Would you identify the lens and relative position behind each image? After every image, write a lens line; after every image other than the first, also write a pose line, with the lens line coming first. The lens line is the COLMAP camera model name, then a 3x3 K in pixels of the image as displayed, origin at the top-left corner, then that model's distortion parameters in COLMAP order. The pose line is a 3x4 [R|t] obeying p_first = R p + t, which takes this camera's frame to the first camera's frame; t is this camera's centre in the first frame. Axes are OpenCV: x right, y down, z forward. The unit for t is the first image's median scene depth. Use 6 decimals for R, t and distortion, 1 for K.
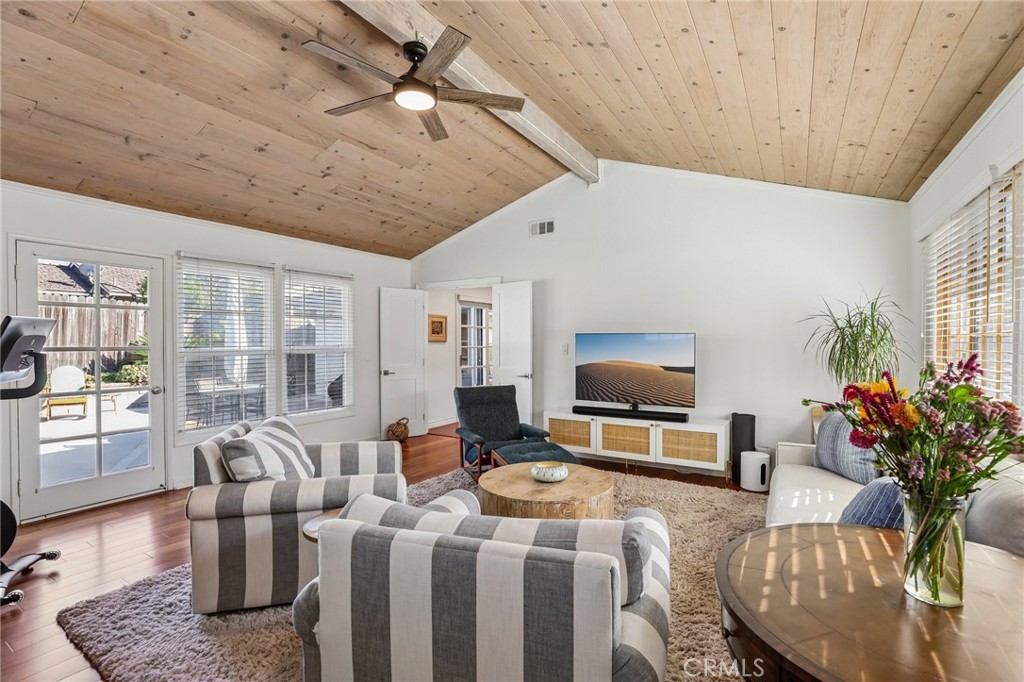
lens RADIAL K [[468.8, 0, 512.0], [0, 468.8, 341.0], [0, 0, 1]] dist [-0.043461, 0.012727]
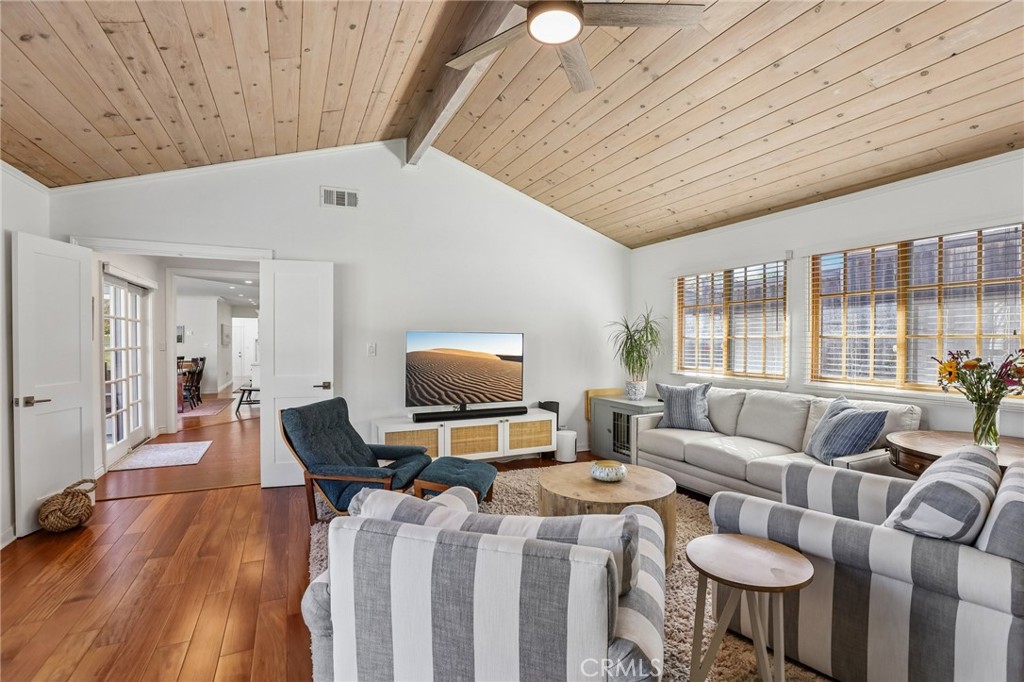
lens RADIAL K [[470.3, 0, 516.0], [0, 470.3, 340.5], [0, 0, 1]] dist [-0.057393, 0.013893]
pose [[0.539511, 0.002485, 0.841975, -0.525107], [-0.001110, 0.999997, -0.002241, 0.002972], [-0.841978, 0.000274, 0.539512, 0.383641]]
